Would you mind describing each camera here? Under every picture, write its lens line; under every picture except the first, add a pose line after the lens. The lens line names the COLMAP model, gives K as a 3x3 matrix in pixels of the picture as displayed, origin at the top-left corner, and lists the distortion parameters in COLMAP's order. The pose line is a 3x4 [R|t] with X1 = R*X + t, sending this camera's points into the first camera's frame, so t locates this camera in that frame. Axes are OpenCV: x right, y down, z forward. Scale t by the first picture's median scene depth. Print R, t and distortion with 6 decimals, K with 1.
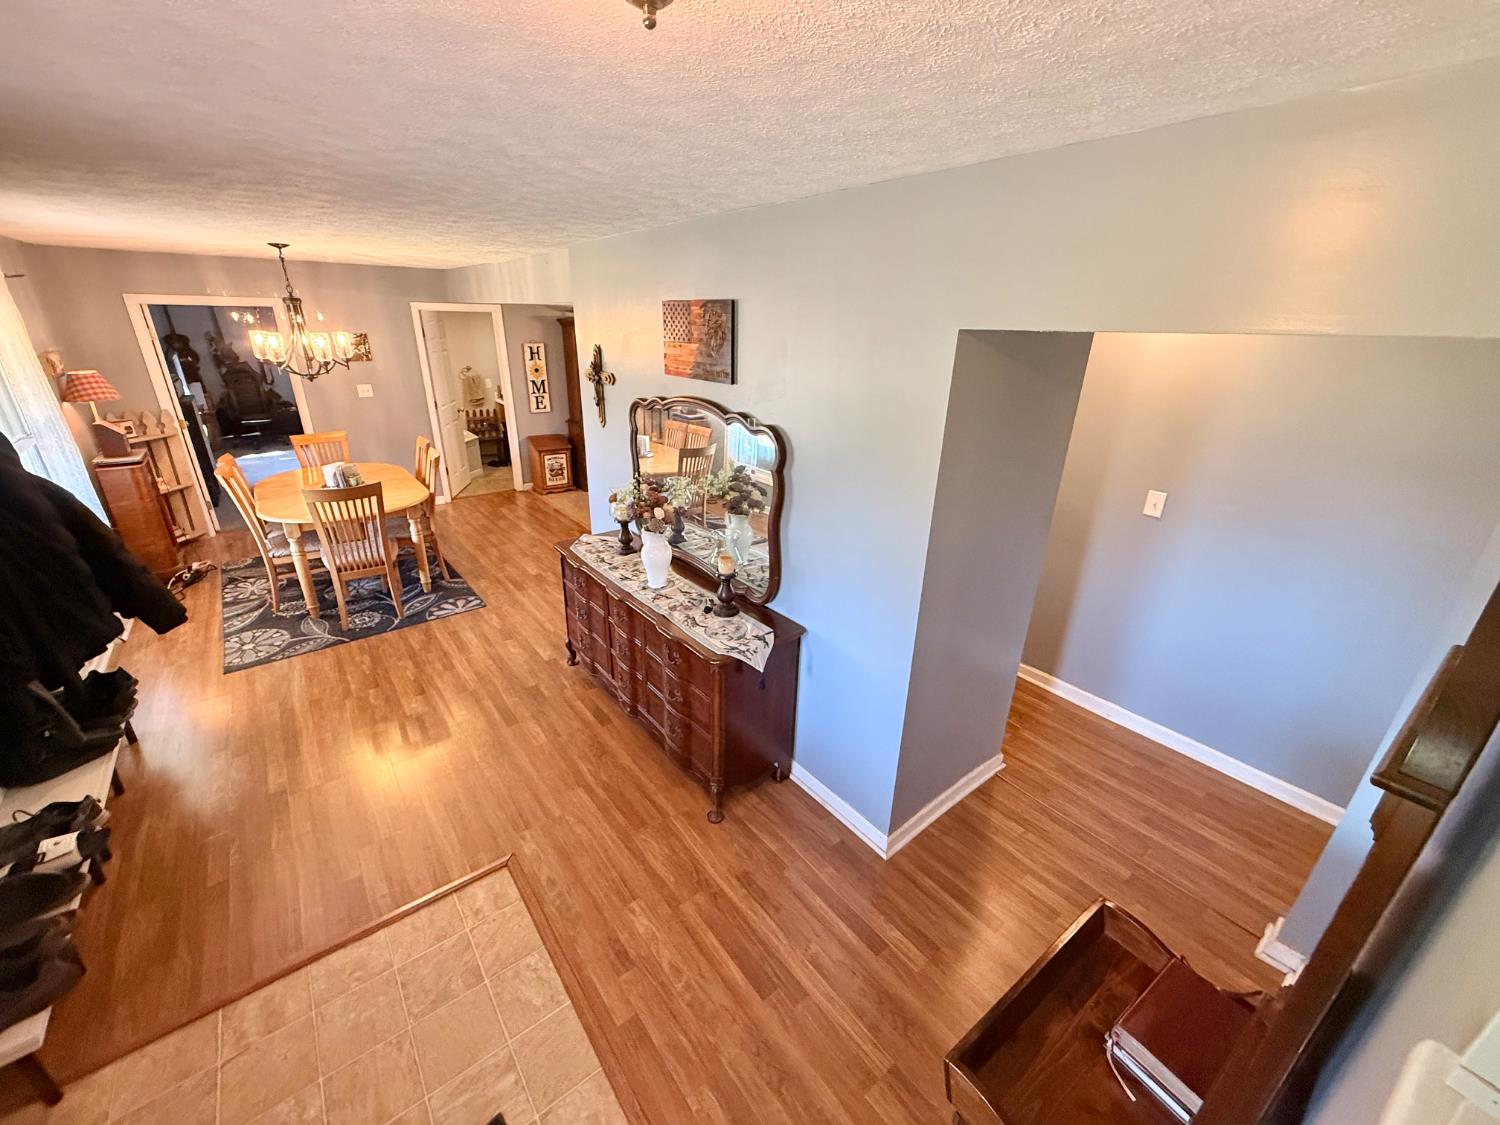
lens RADIAL K [[595.1, 0, 746.8], [0, 595.1, 558.4], [0, 0, 1]] dist [-0.001594, -0.000230]
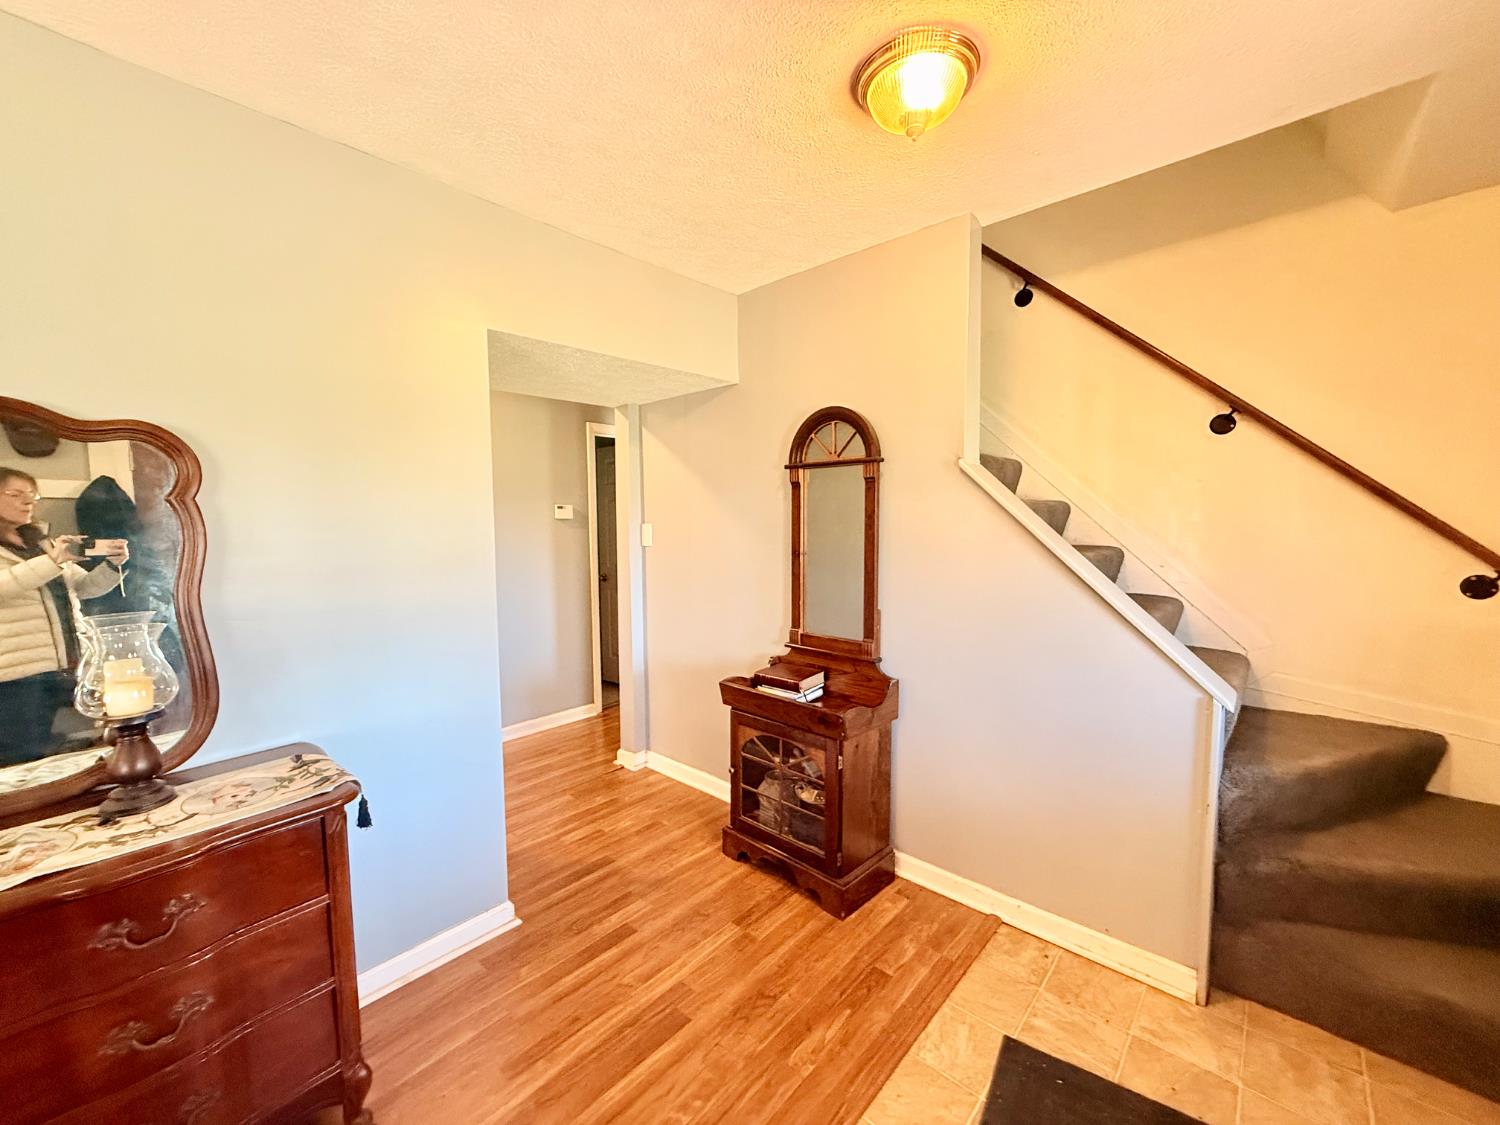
lens RADIAL K [[595.1, 0, 744.8], [0, 595.1, 557.9], [0, 0, 1]] dist [-0.001594, -0.000230]
pose [[-0.167238, -0.085486, 0.982203, -0.660026], [0.378411, 0.914366, 0.144013, 0.030061], [-0.910405, 0.395761, -0.120568, 0.654809]]
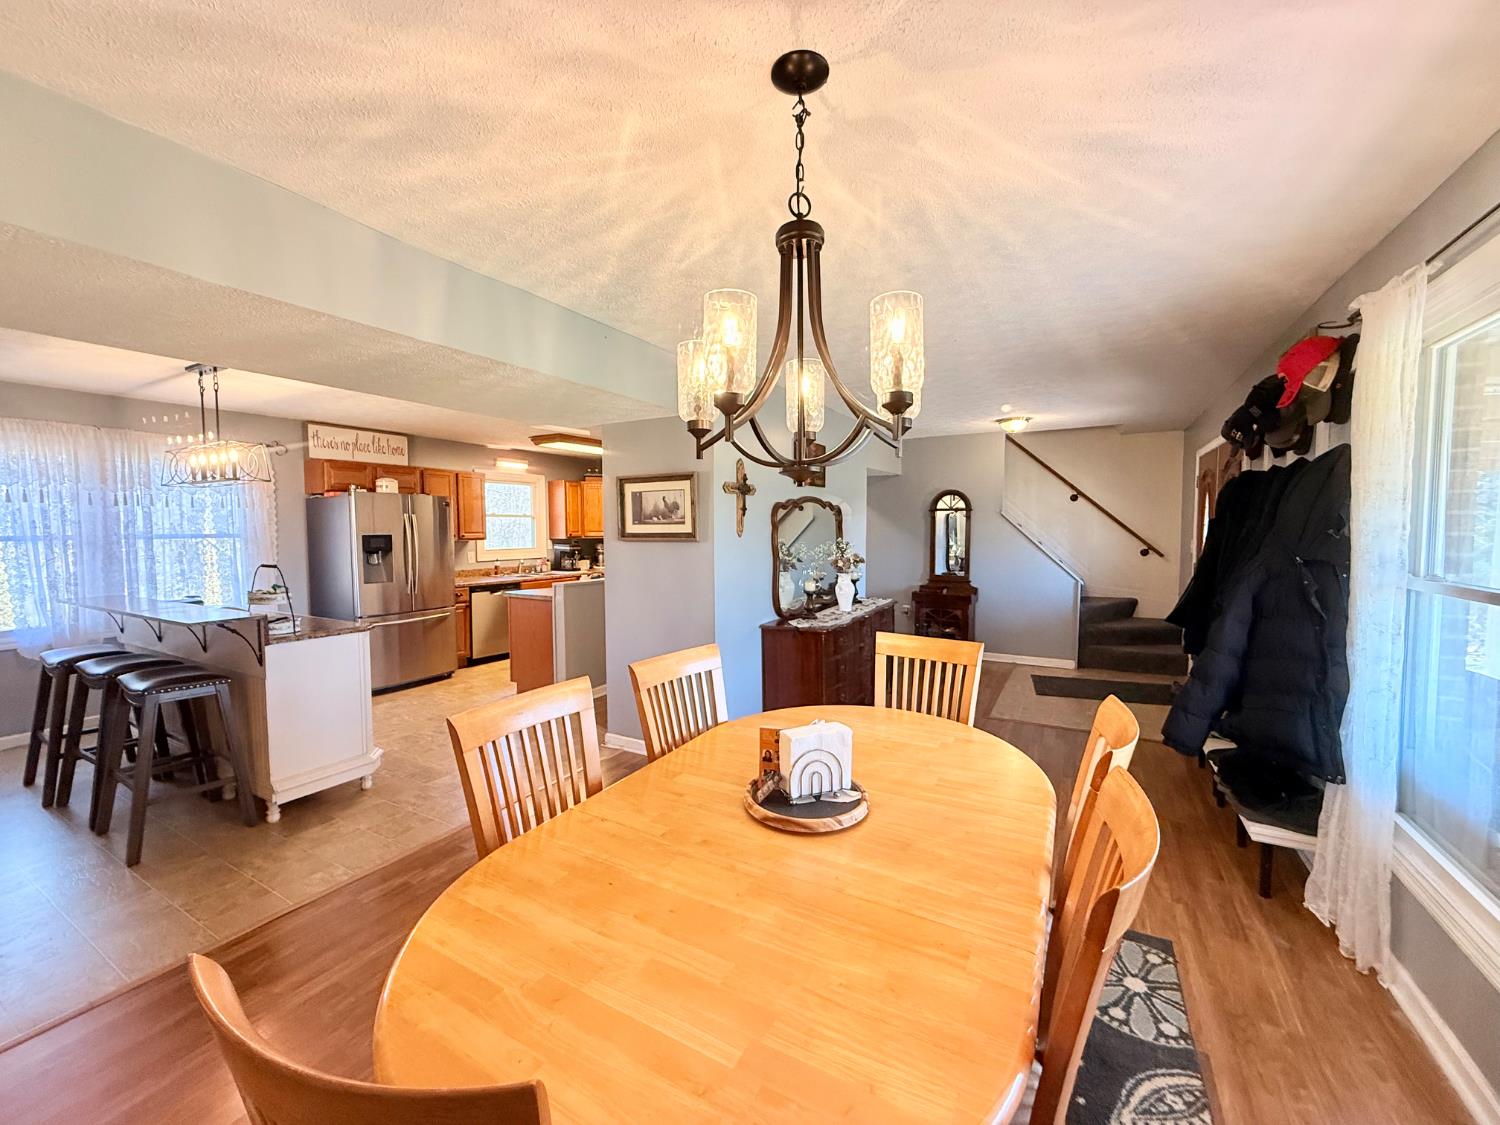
lens RADIAL K [[595.1, 0, 753.3], [0, 595.1, 563.8], [0, 0, 1]] dist [-0.001594, -0.000230]
pose [[-0.381219, -0.068187, 0.921967, -2.006014], [0.349720, 0.912531, 0.212093, -0.654038], [-0.855785, 0.403284, -0.324028, 2.257618]]
